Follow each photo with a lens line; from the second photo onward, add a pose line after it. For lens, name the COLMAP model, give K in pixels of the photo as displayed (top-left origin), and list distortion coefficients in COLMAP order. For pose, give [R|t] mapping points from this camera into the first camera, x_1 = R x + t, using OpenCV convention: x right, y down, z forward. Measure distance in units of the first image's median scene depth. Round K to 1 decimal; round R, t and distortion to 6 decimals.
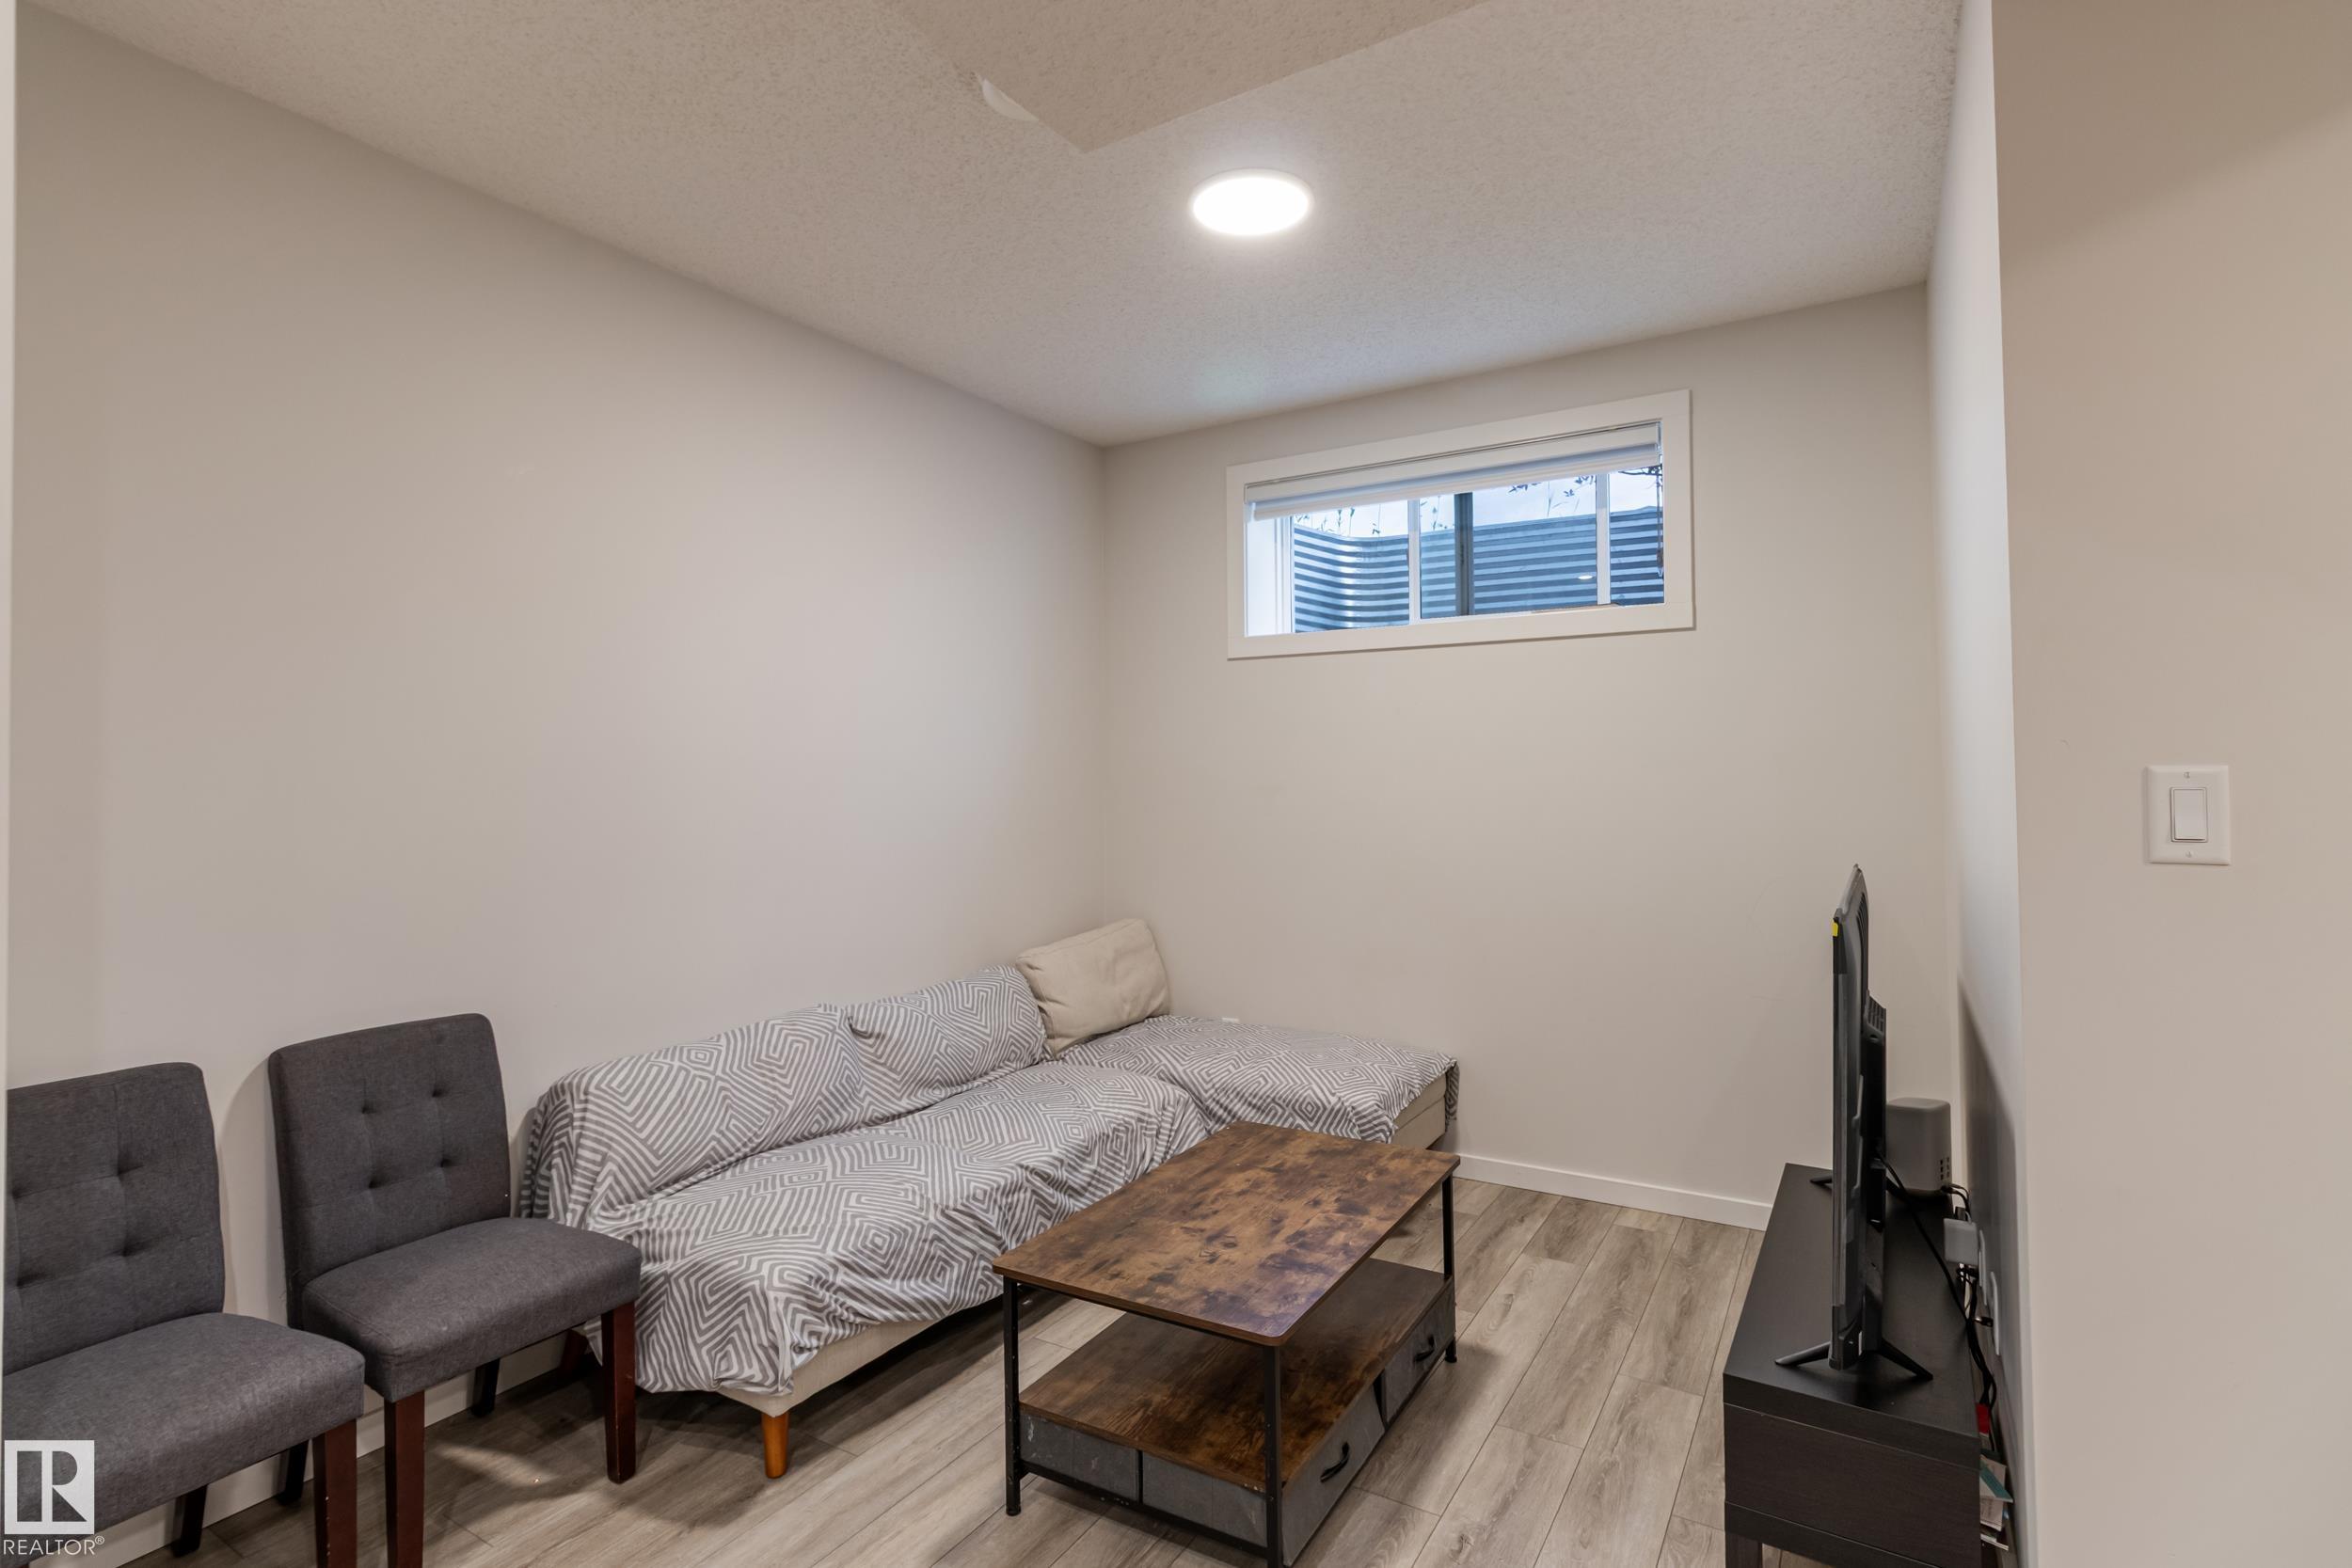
lens RADIAL K [[1152.0, 0, 1184.2], [0, 1152.0, 745.5], [0, 0, 1]] dist [-0.000344, -0.000427]
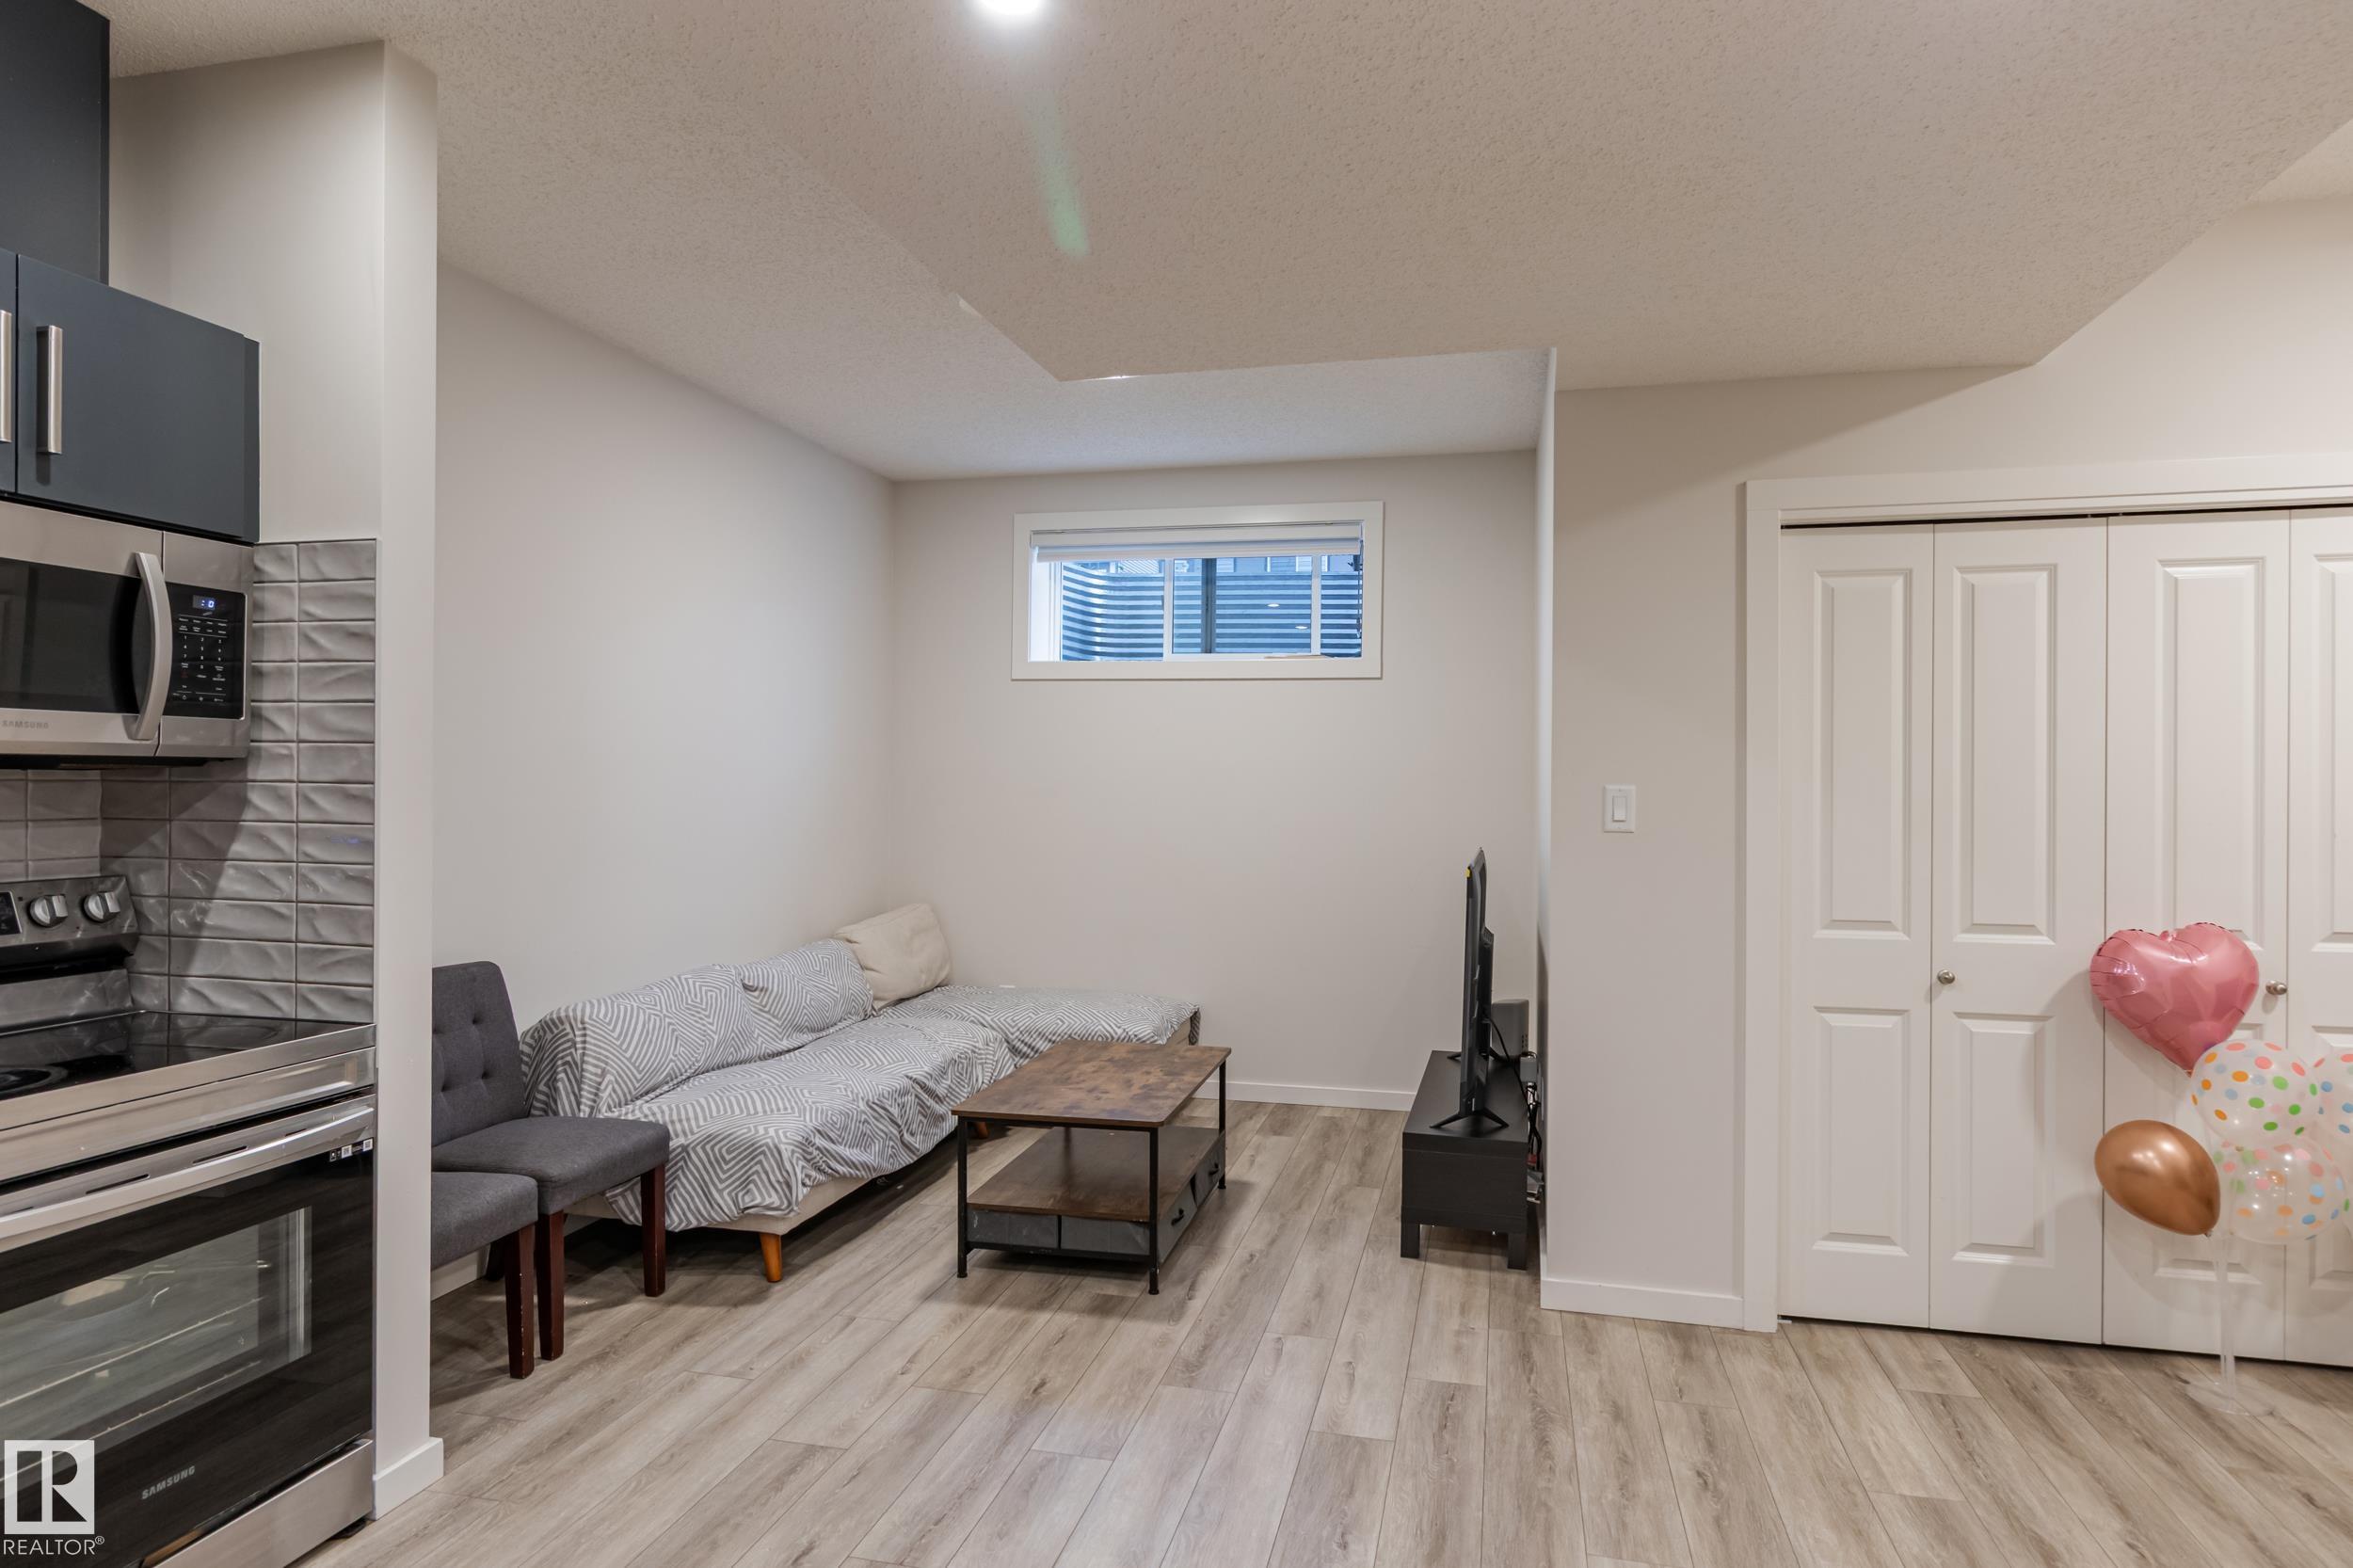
lens RADIAL K [[1223.4, 0, 1239.1], [0, 1223.4, 779.8], [0, 0, 1]] dist [-0.001135, -0.000265]
pose [[0.946210, 0.019951, 0.322938, -0.283908], [-0.028186, 0.999385, 0.020843, -0.011260], [-0.322324, -0.028824, 0.946191, -0.496064]]
